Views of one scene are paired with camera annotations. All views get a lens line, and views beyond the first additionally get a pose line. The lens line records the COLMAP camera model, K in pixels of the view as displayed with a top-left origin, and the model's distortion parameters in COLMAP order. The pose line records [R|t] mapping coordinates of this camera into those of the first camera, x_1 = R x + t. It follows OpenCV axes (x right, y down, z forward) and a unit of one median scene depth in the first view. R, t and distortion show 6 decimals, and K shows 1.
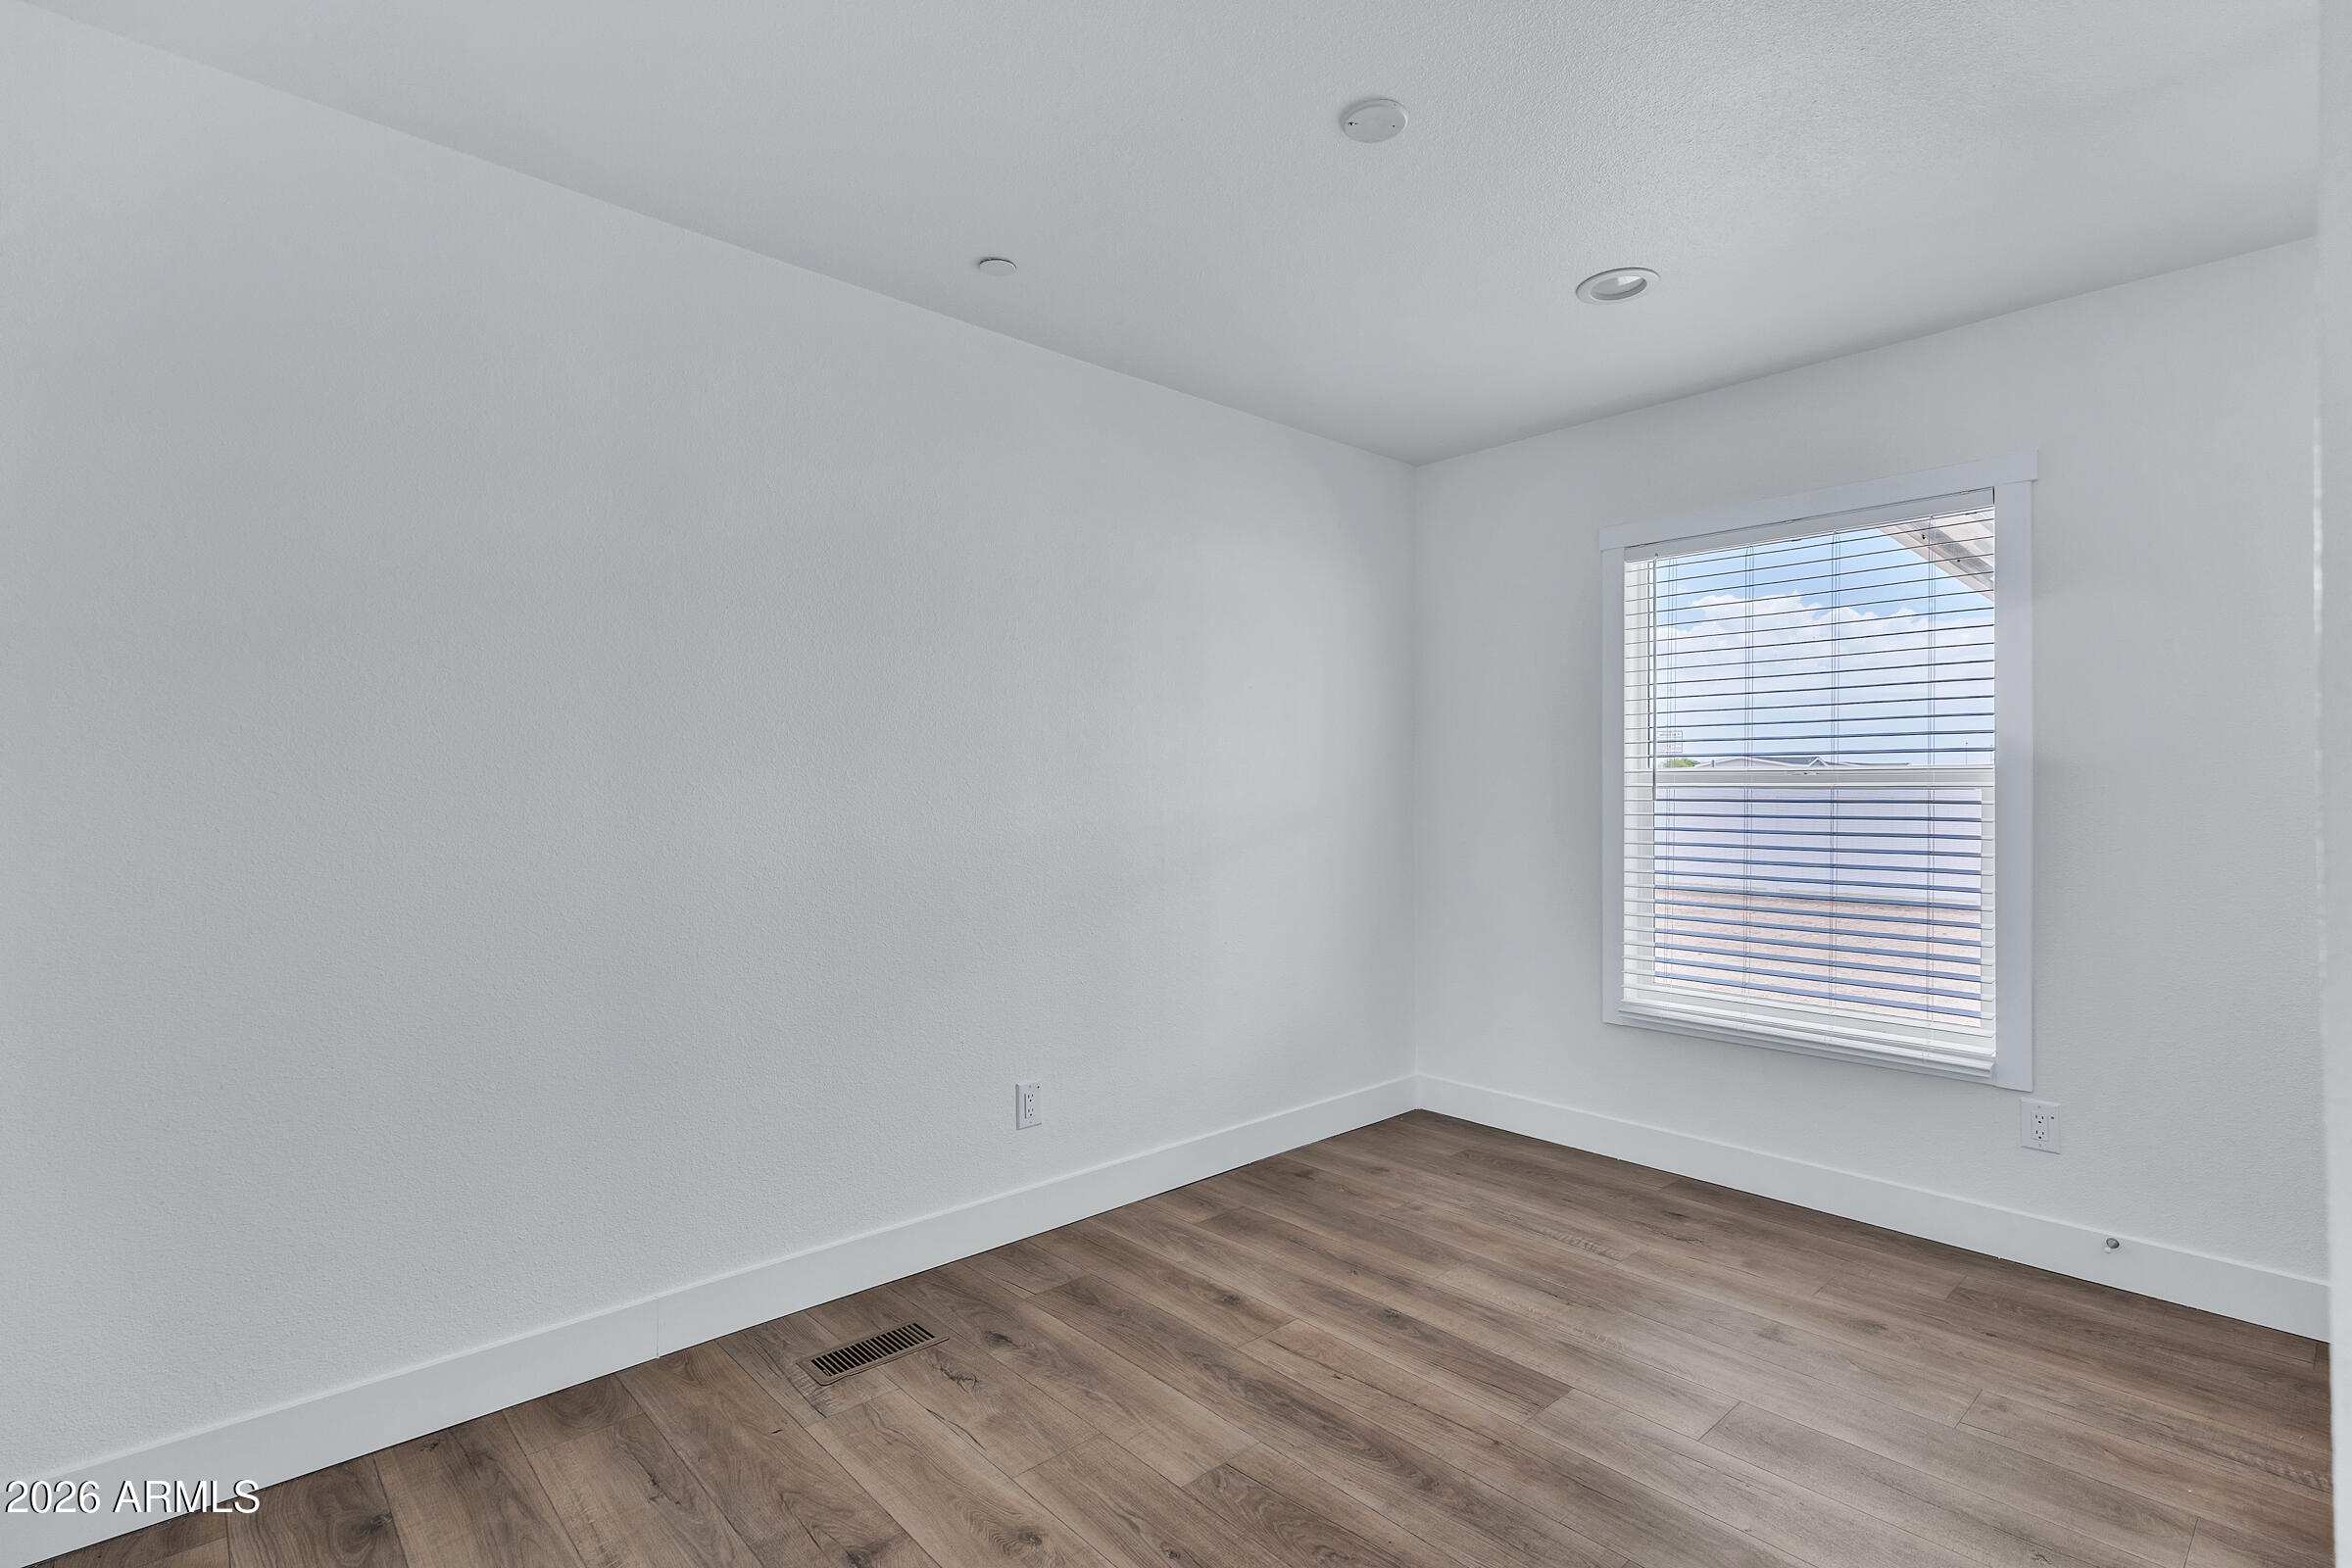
lens RADIAL K [[1103.0, 0, 1176.0], [0, 1103.0, 784.0], [0, 0, 1]] dist [0.001819, -0.000381]
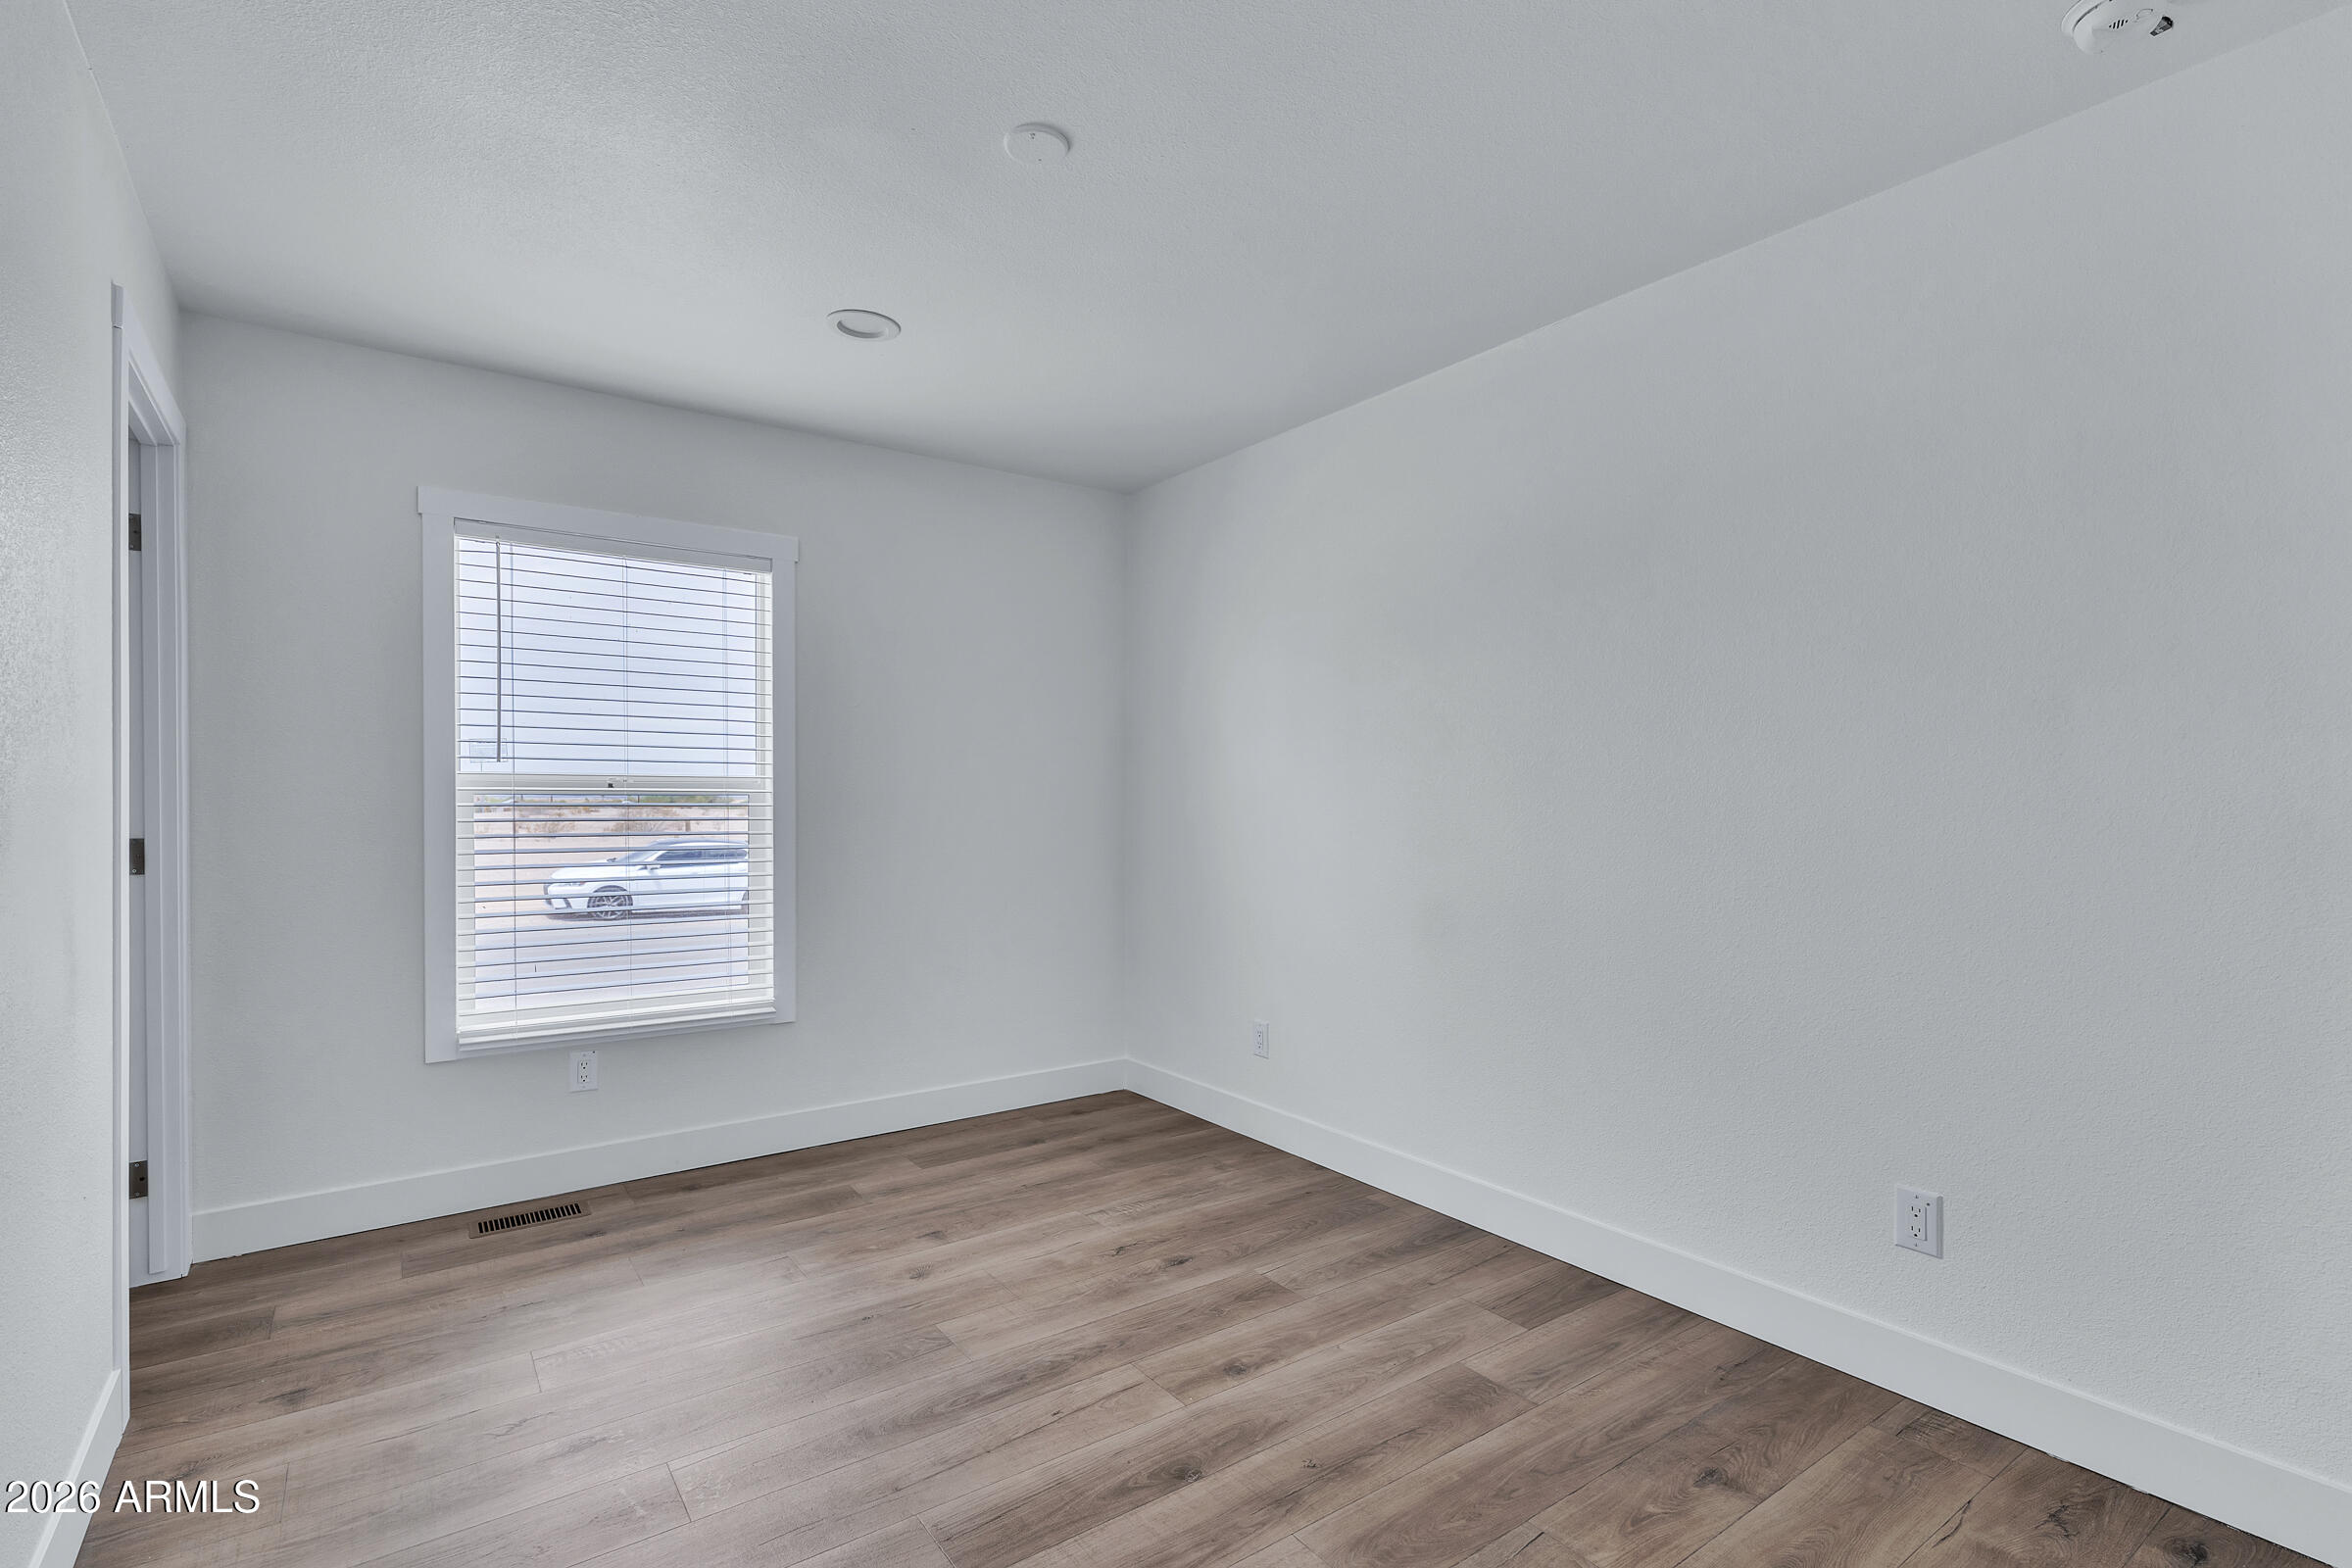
lens RADIAL K [[1103.0, 0, 1176.0], [0, 1103.0, 784.0], [0, 0, 1]] dist [0.001819, -0.000381]
pose [[-0.112595, -0.002245, -0.993638, 1.076143], [0.013235, 0.999905, -0.003759, -0.005615], [0.993553, -0.013574, -0.112554, 1.201355]]
